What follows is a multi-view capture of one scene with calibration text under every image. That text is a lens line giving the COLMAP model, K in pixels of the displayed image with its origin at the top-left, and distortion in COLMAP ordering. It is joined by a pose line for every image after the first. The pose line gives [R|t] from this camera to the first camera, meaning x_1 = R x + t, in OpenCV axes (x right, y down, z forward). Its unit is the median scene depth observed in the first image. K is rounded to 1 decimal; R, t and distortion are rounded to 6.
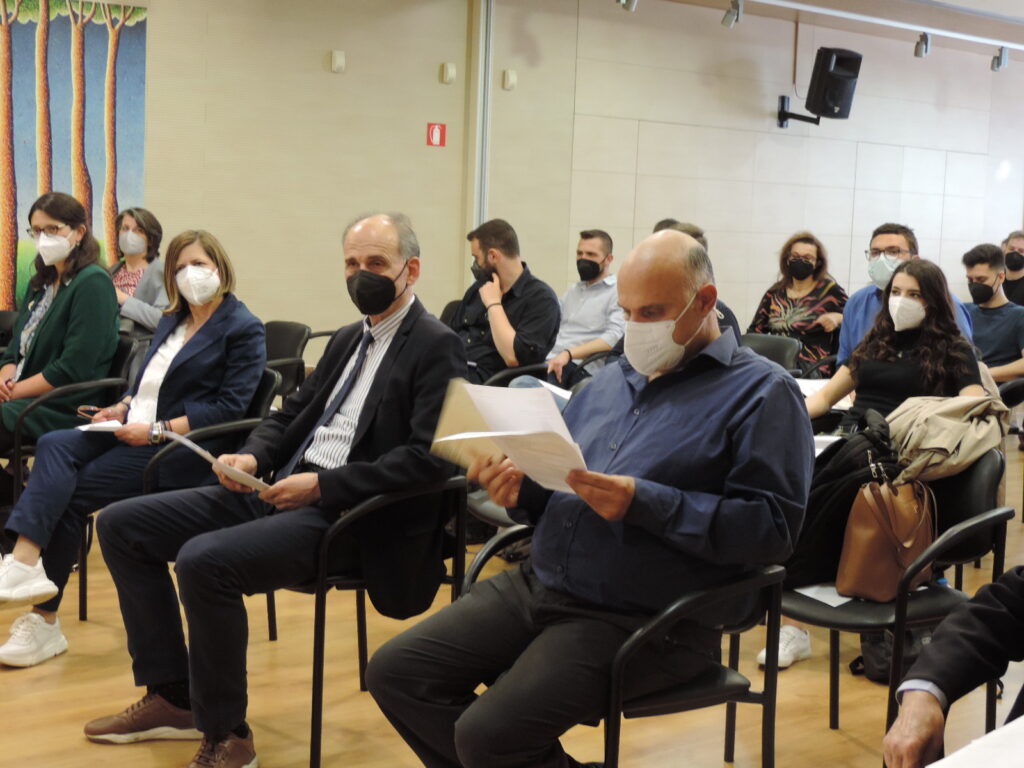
lens RADIAL K [[1511.3, 0, 512.0], [0, 1511.3, 384.0], [0, 0, 1]] dist [-0.120397, 0.024646]
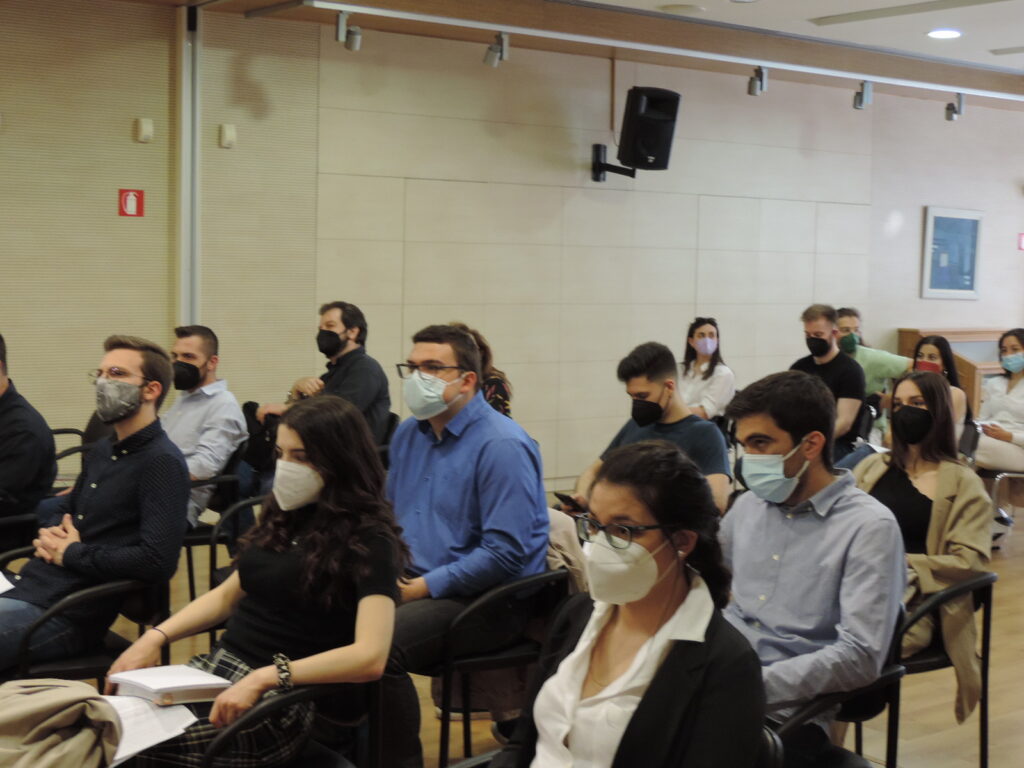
lens RADIAL K [[1511.3, 0, 512.0], [0, 1511.3, 384.0], [0, 0, 1]] dist [-0.120397, 0.024646]
pose [[0.999147, -0.012726, -0.039284, 0.424303], [0.011551, 0.999483, -0.029999, -0.076537], [0.039646, 0.029520, 0.998778, 0.361344]]
